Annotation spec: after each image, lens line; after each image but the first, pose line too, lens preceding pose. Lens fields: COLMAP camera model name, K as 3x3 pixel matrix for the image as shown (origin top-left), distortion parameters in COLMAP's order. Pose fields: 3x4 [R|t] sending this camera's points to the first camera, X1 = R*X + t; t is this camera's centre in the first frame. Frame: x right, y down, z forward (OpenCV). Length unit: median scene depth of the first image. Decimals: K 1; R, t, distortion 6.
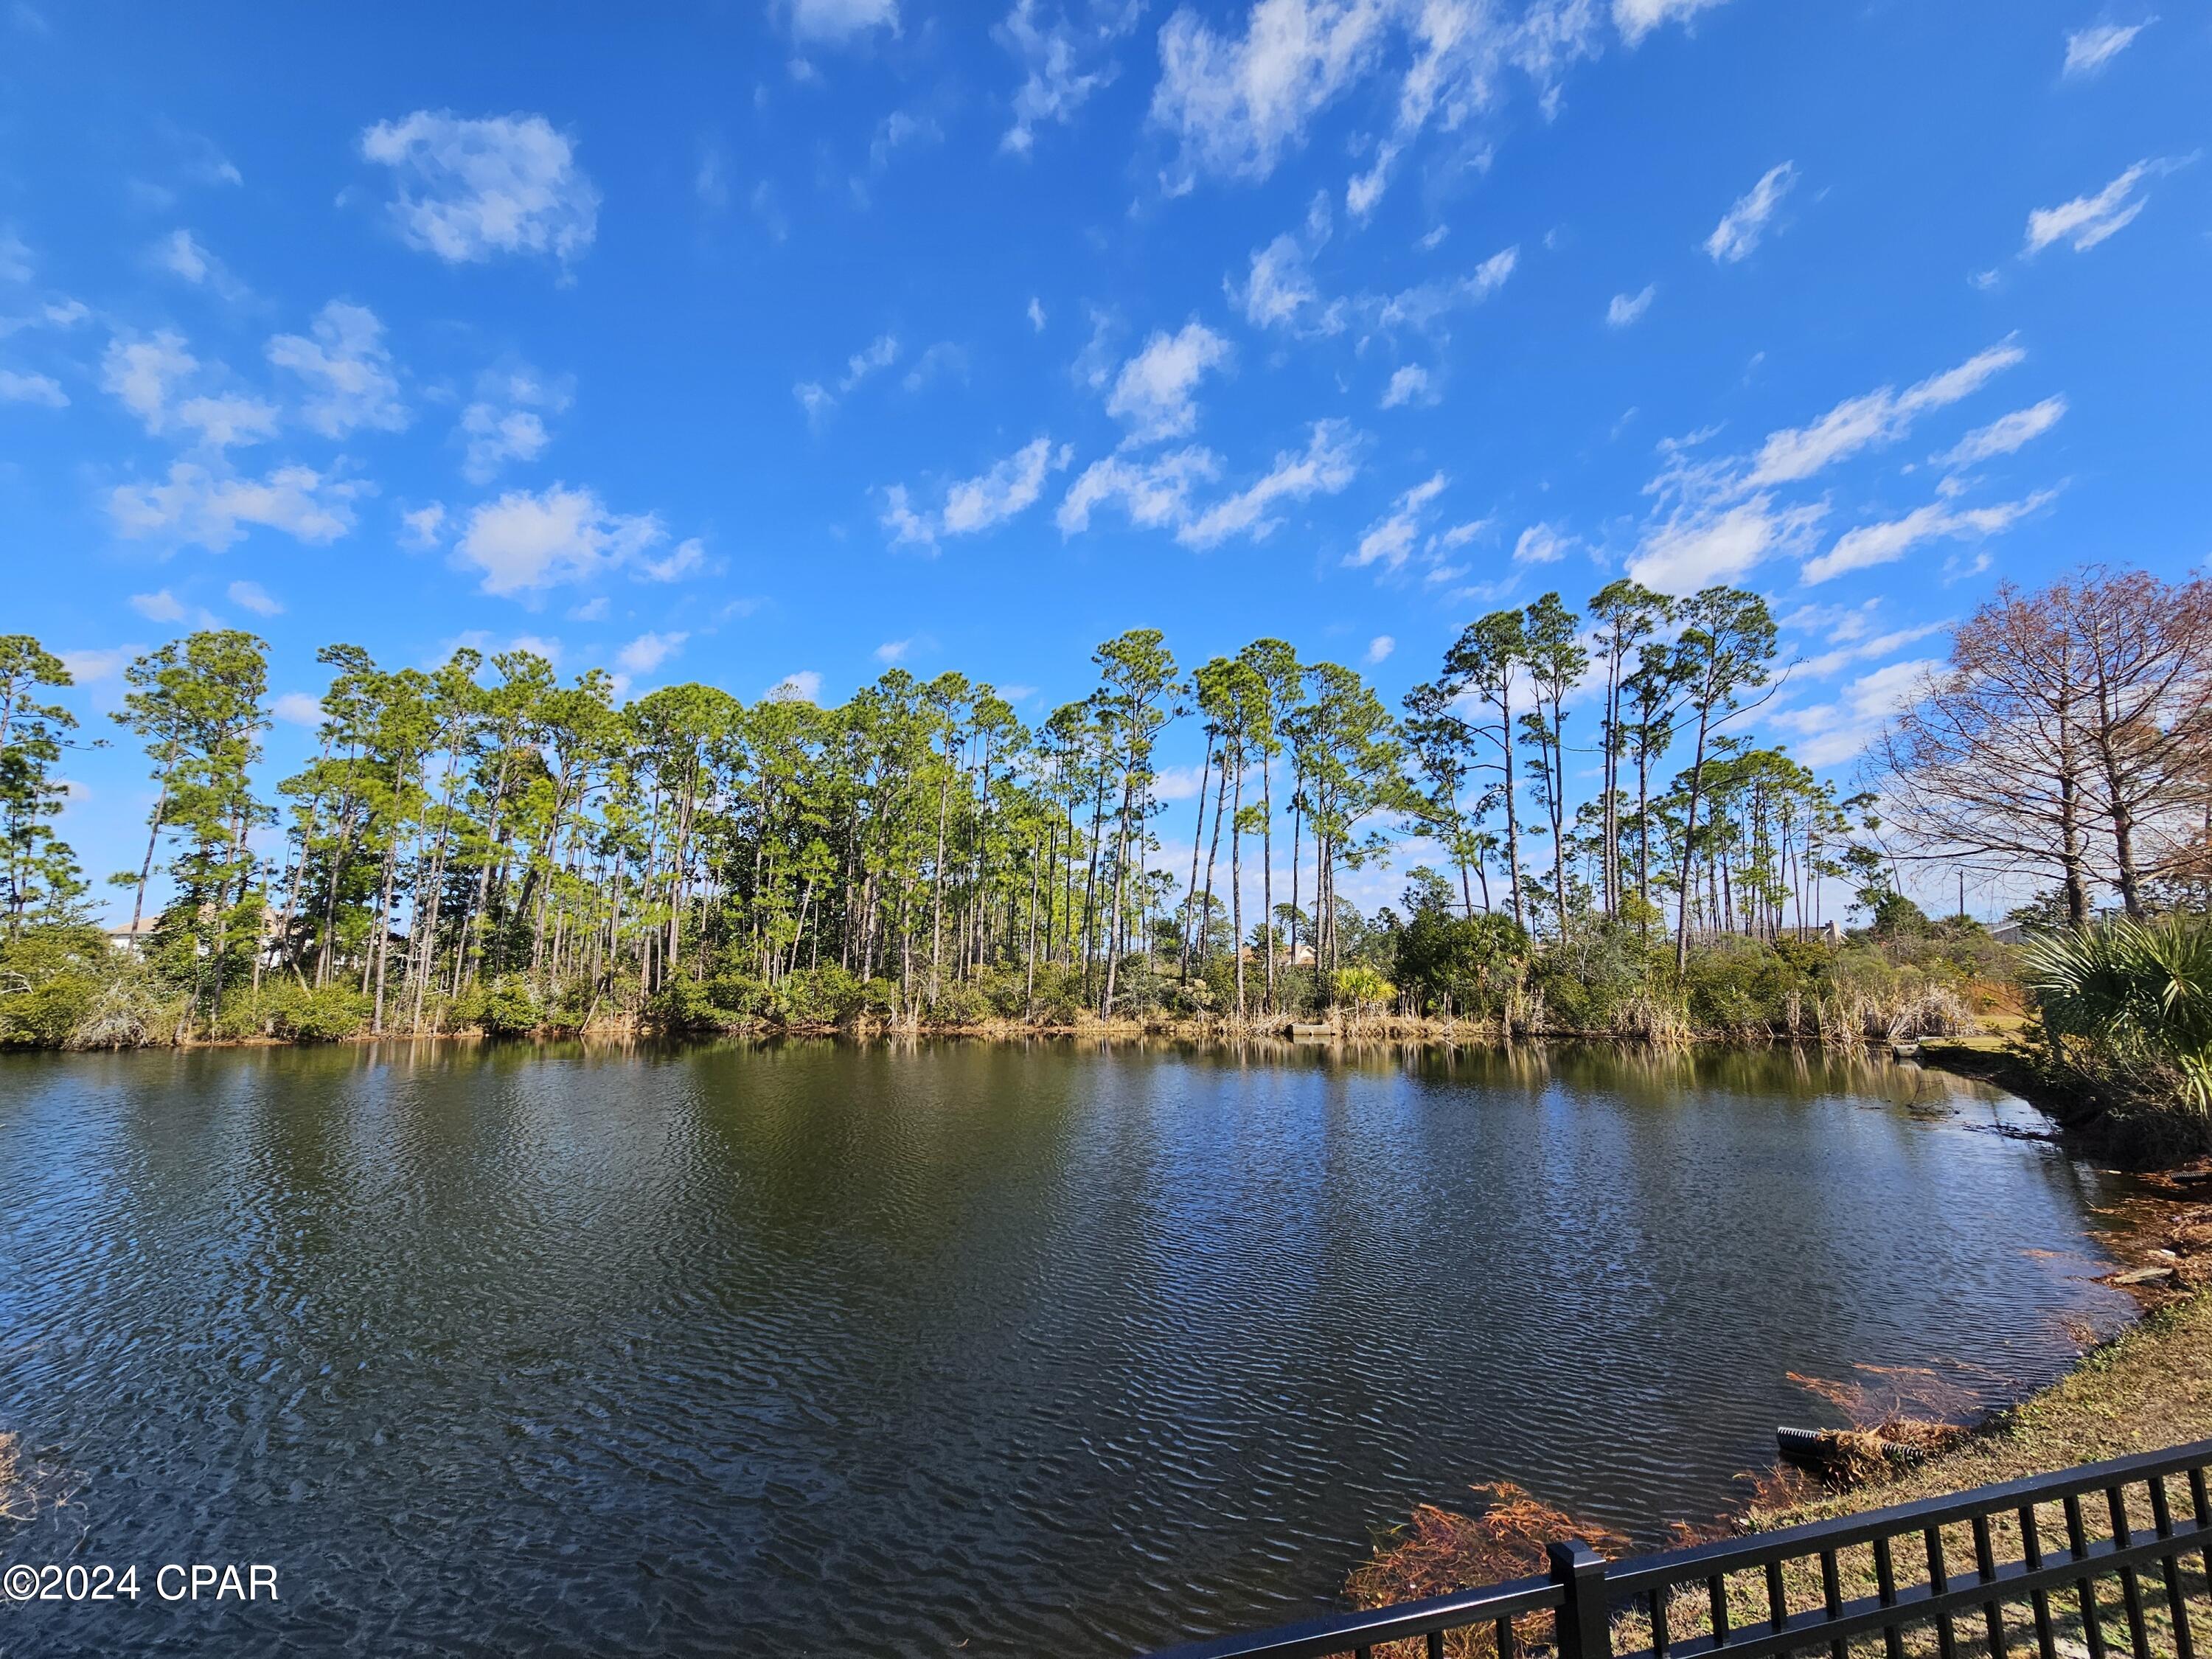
lens RADIAL K [[896.6, 0, 1100.9], [0, 896.6, 831.0], [0, 0, 1]] dist [0.002312, -0.002641]
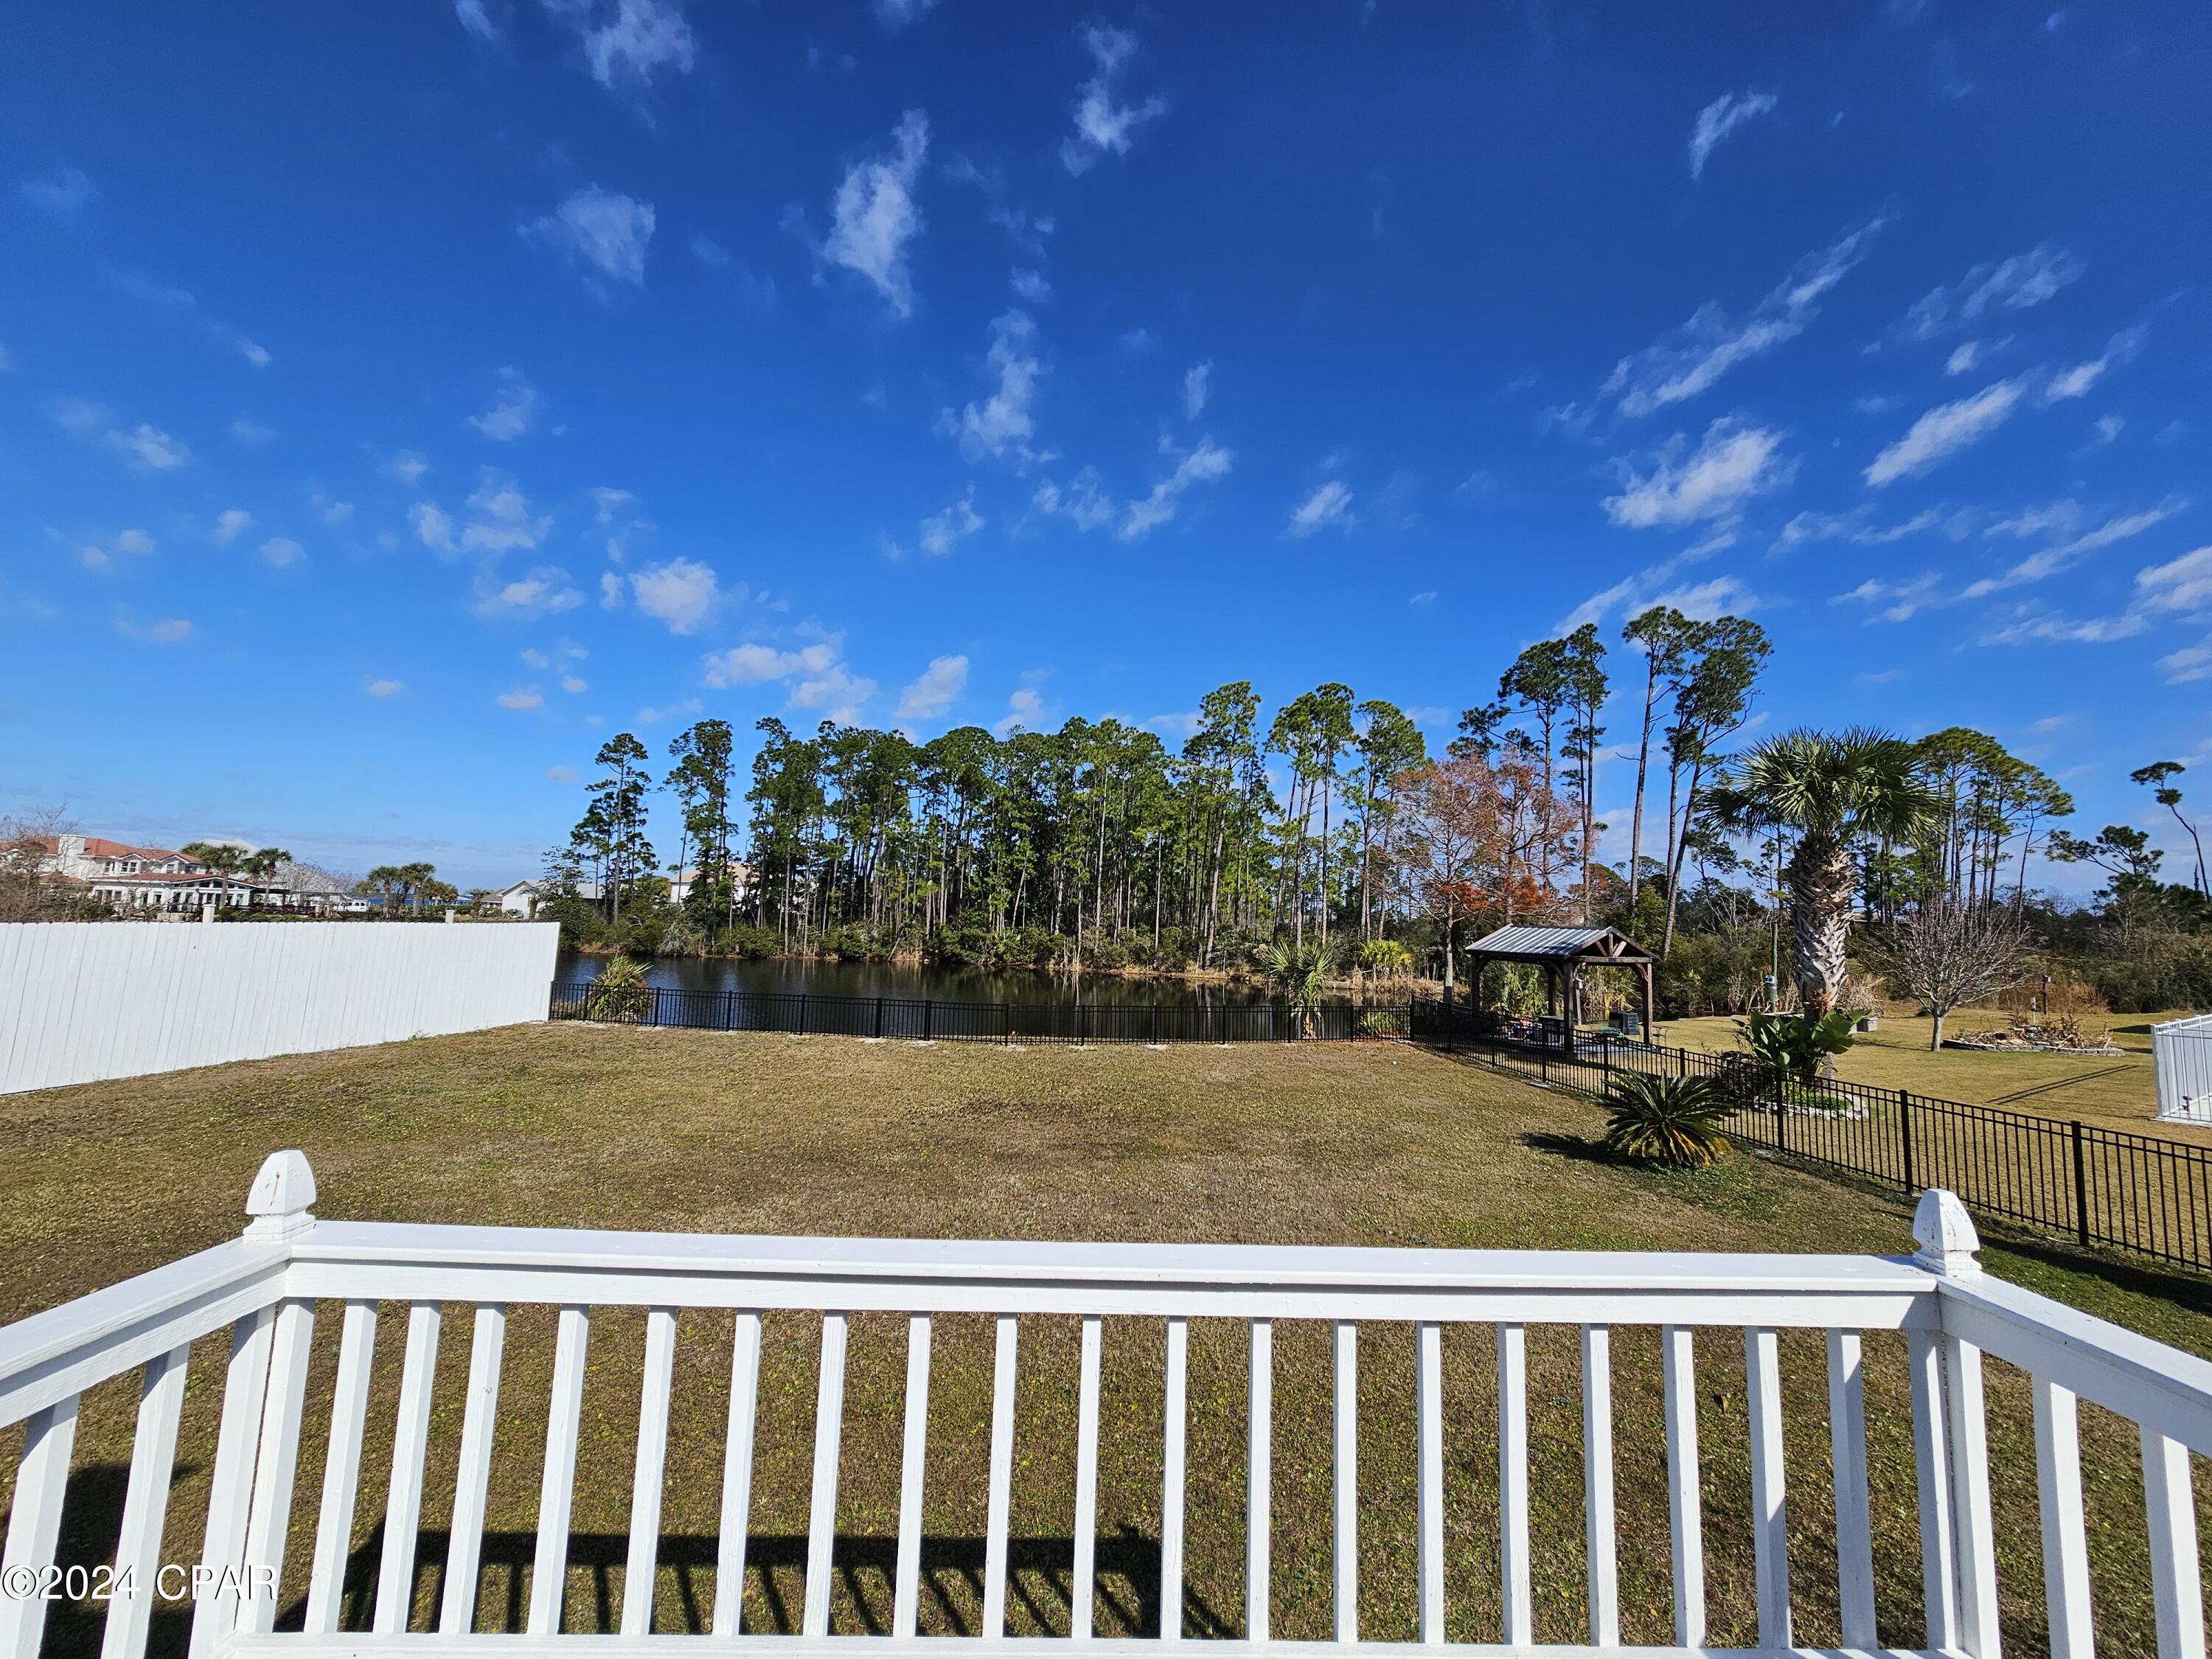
lens RADIAL K [[896.6, 0, 1100.1], [0, 896.6, 824.6], [0, 0, 1]] dist [0.002312, -0.002641]
pose [[0.926240, -0.007284, -0.376863, 0.381873], [0.026425, 0.998608, 0.045645, -0.083416], [0.376006, -0.052237, 0.925144, -0.342001]]
